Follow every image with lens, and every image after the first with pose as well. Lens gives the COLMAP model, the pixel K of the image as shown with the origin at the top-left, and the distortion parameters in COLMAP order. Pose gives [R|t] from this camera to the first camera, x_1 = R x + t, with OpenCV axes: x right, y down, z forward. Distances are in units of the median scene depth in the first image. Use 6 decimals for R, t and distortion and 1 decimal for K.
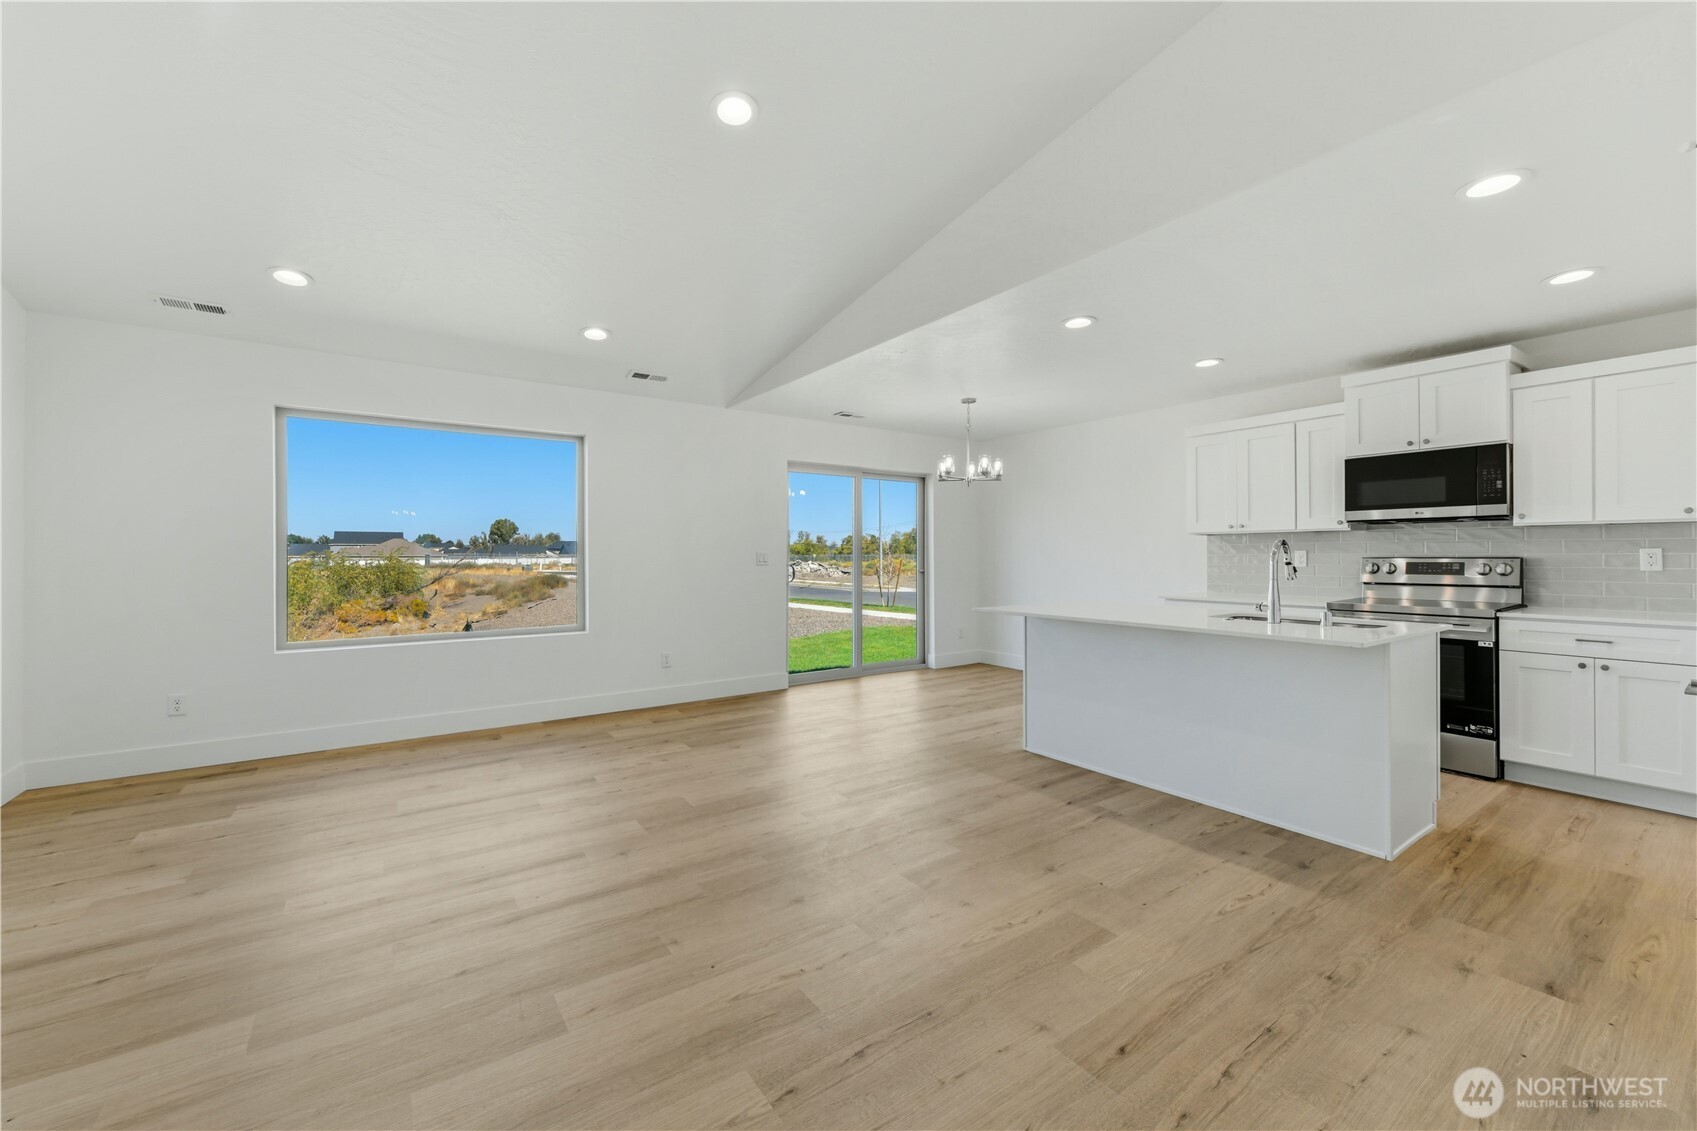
lens RADIAL K [[669.9, 0, 844.5], [0, 669.9, 552.7], [0, 0, 1]] dist [0.003953, -0.001051]
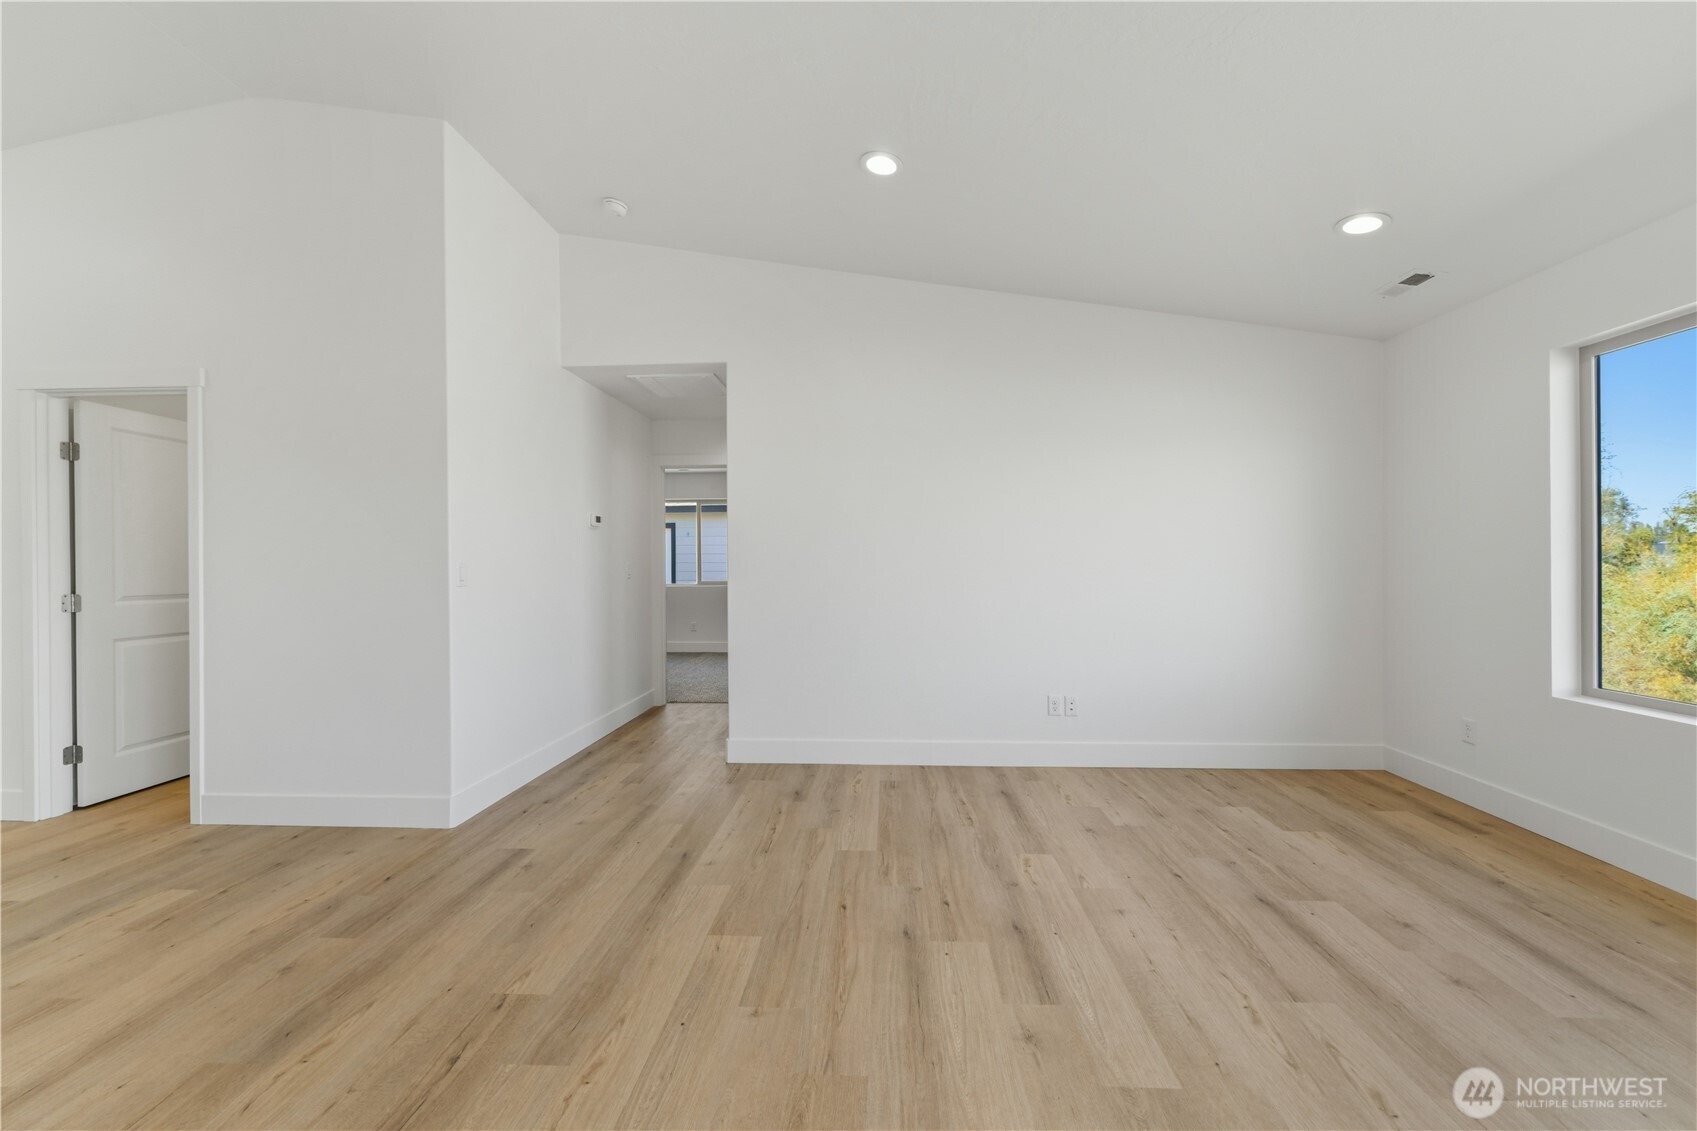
lens RADIAL K [[667.9, 0, 850.6], [0, 667.9, 565.6], [0, 0, 1]] dist [0.004015, -0.000653]
pose [[-0.617925, 0.008699, -0.786189, 0.172719], [0.009526, 0.999948, 0.003577, 0.000595], [0.786179, -0.005279, -0.617976, 0.821492]]
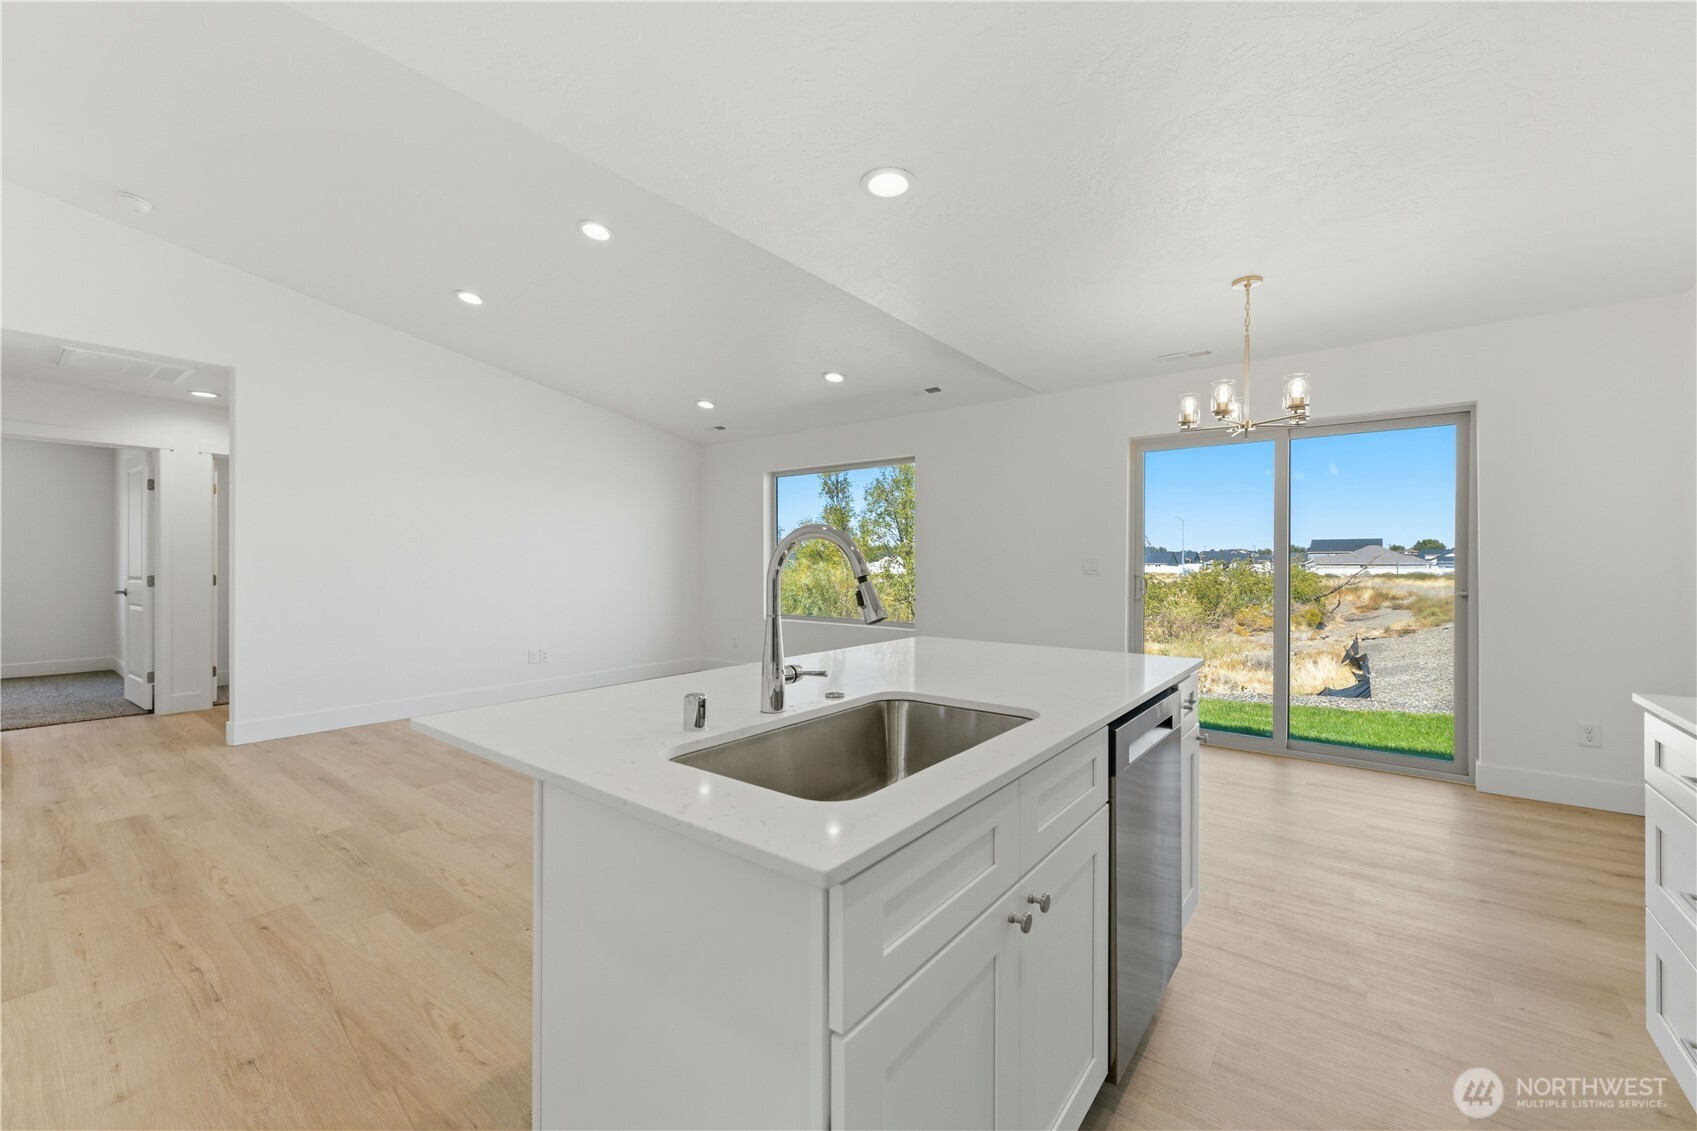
lens RADIAL K [[676.4, 0, 852.1], [0, 676.4, 564.1], [0, 0, 1]] dist [-0.000295, 0.000105]
pose [[0.299824, 0.005163, -0.953980, 0.806240], [-0.000234, 0.999986, 0.005338, 0.003384], [0.953994, -0.001378, 0.299821, 0.675112]]
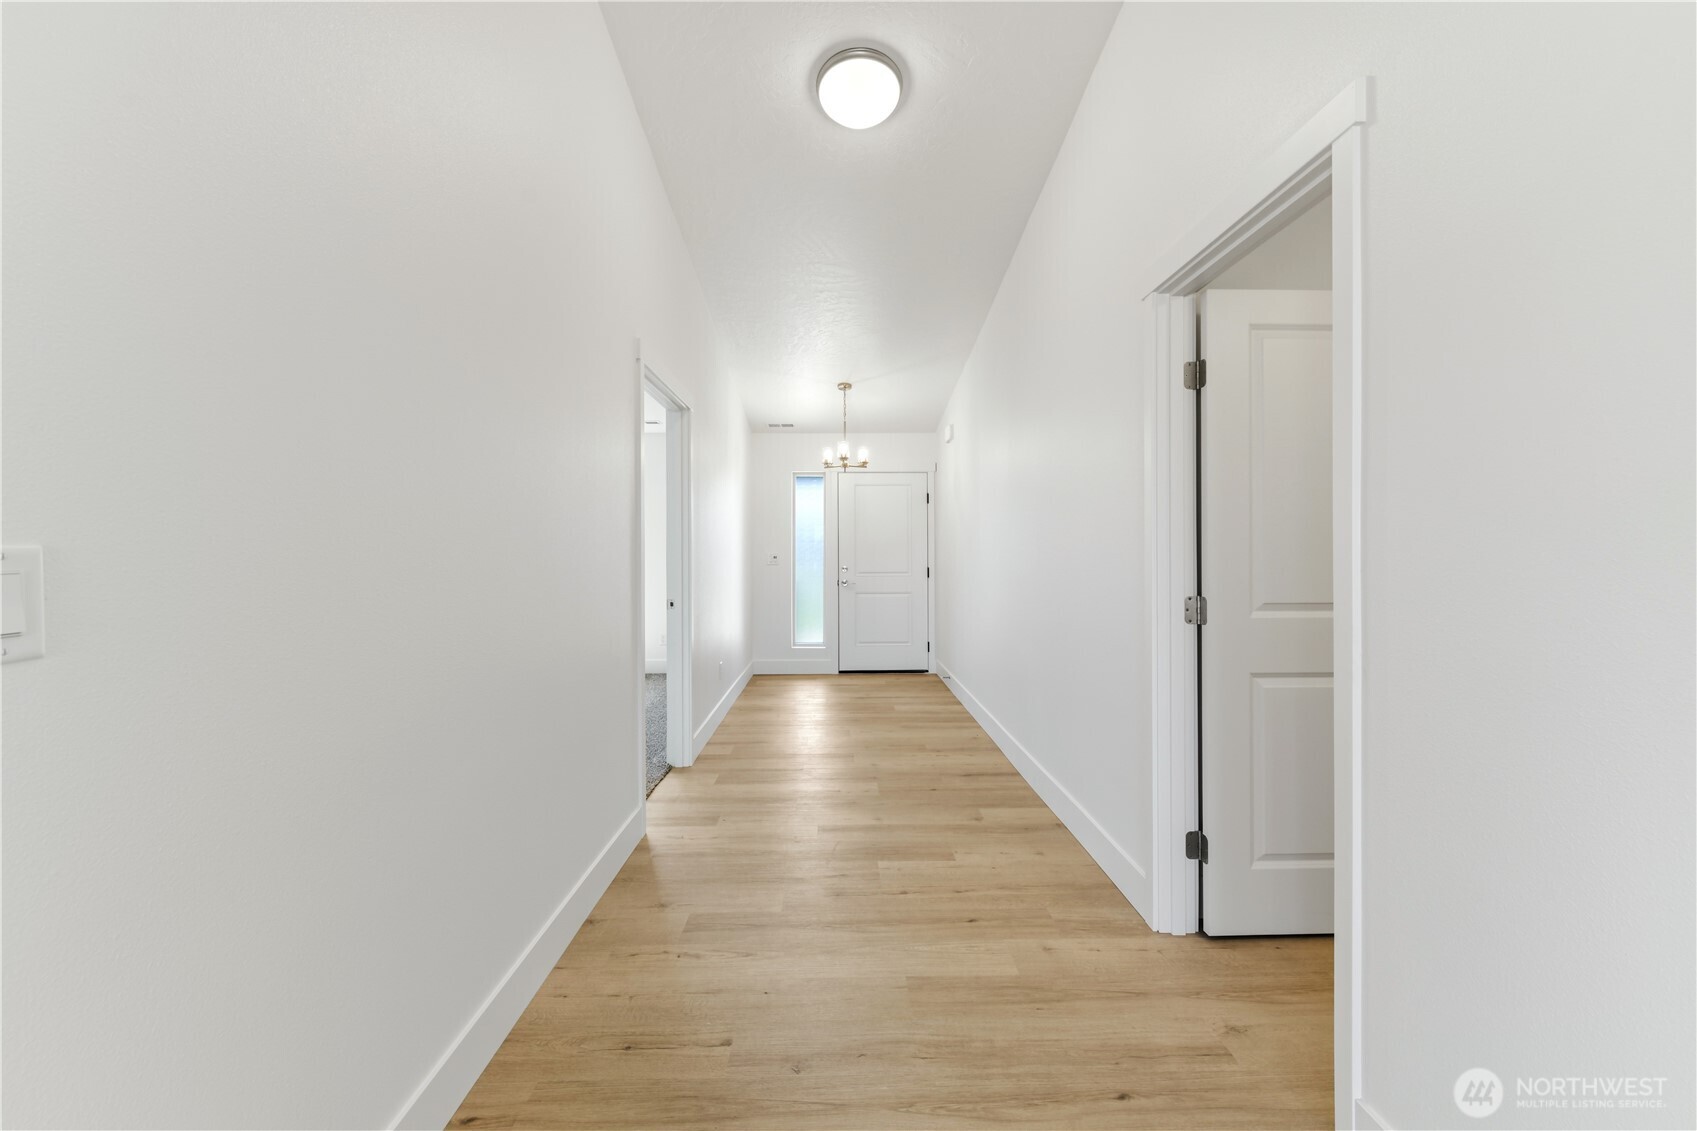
lens RADIAL K [[669.9, 0, 844.5], [0, 669.9, 552.7], [0, 0, 1]] dist [0.003953, -0.001051]
pose [[-0.827313, 0.003758, 0.561728, 0.052804], [-0.000373, 0.999974, -0.007240, -0.000833], [-0.561741, -0.006200, -0.827290, 0.178025]]
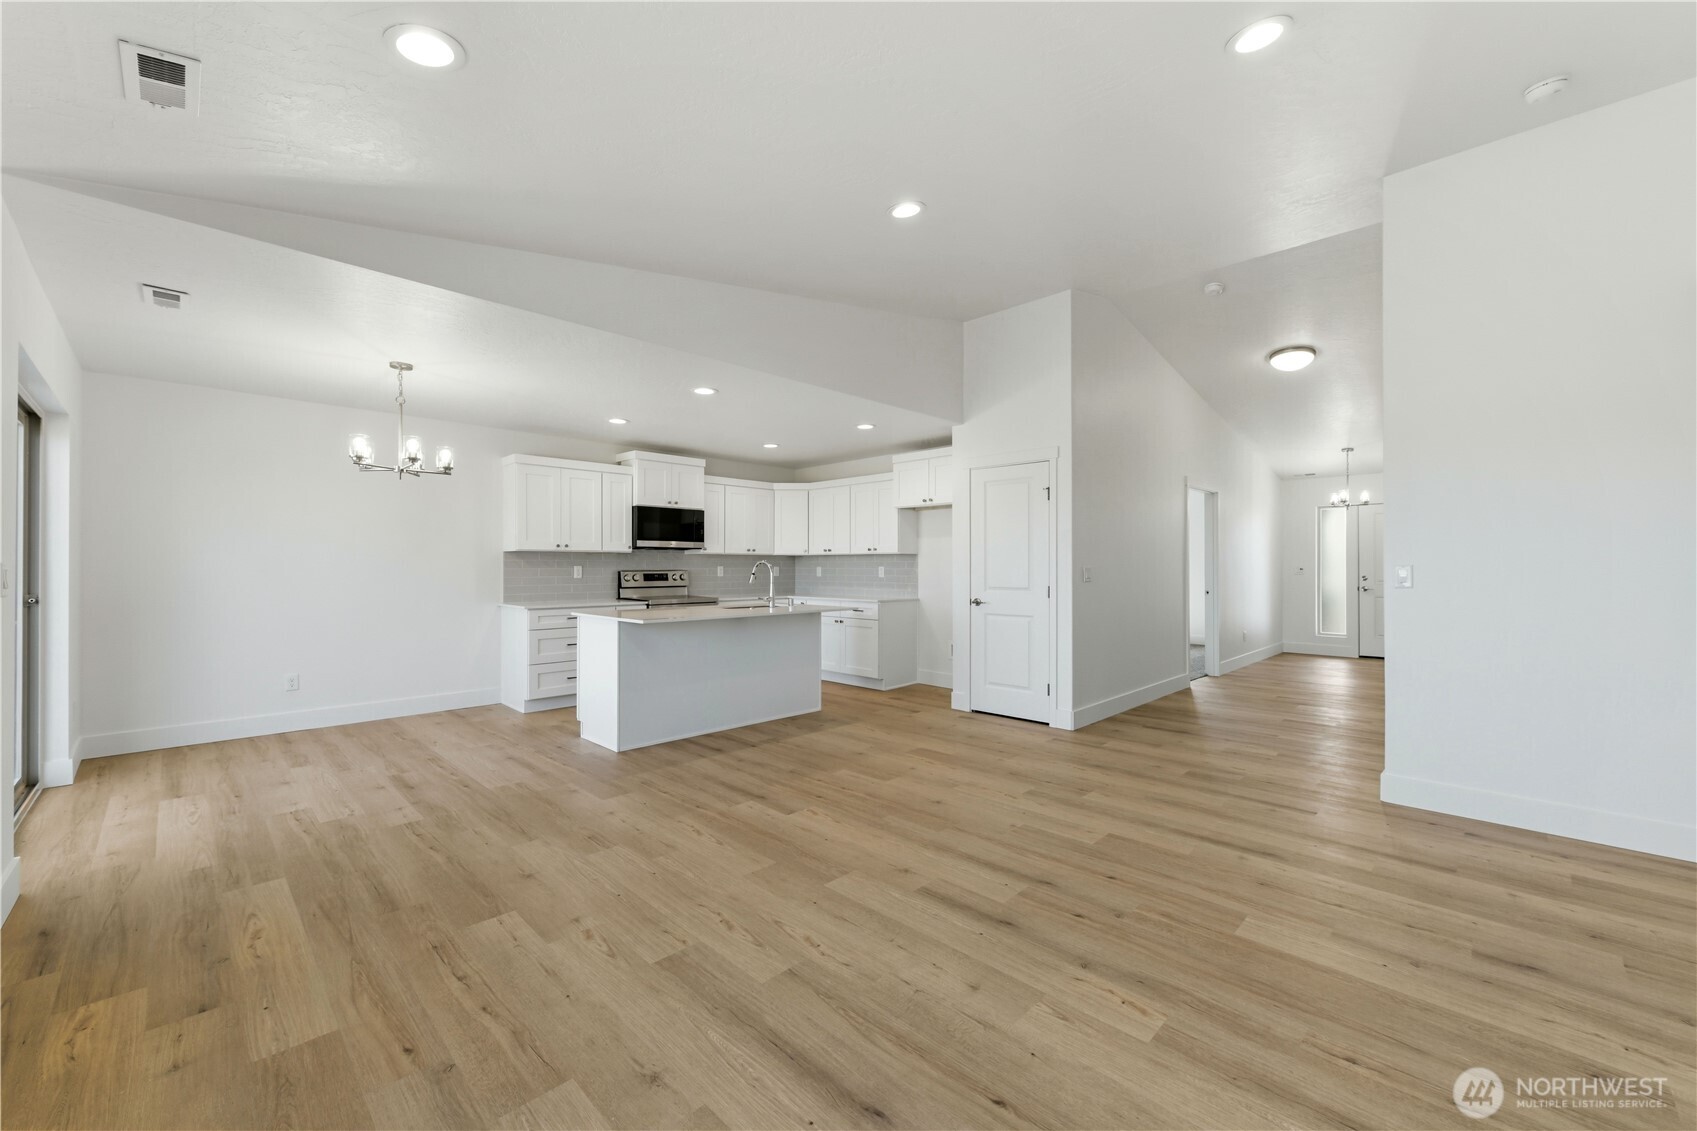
lens RADIAL K [[667.9, 0, 850.6], [0, 667.9, 565.6], [0, 0, 1]] dist [0.004015, -0.000653]
pose [[-0.178268, 0.003527, 0.983976, -0.844070], [-0.003315, 0.999986, -0.004185, 0.000068], [-0.983976, -0.004008, -0.178254, 0.821927]]
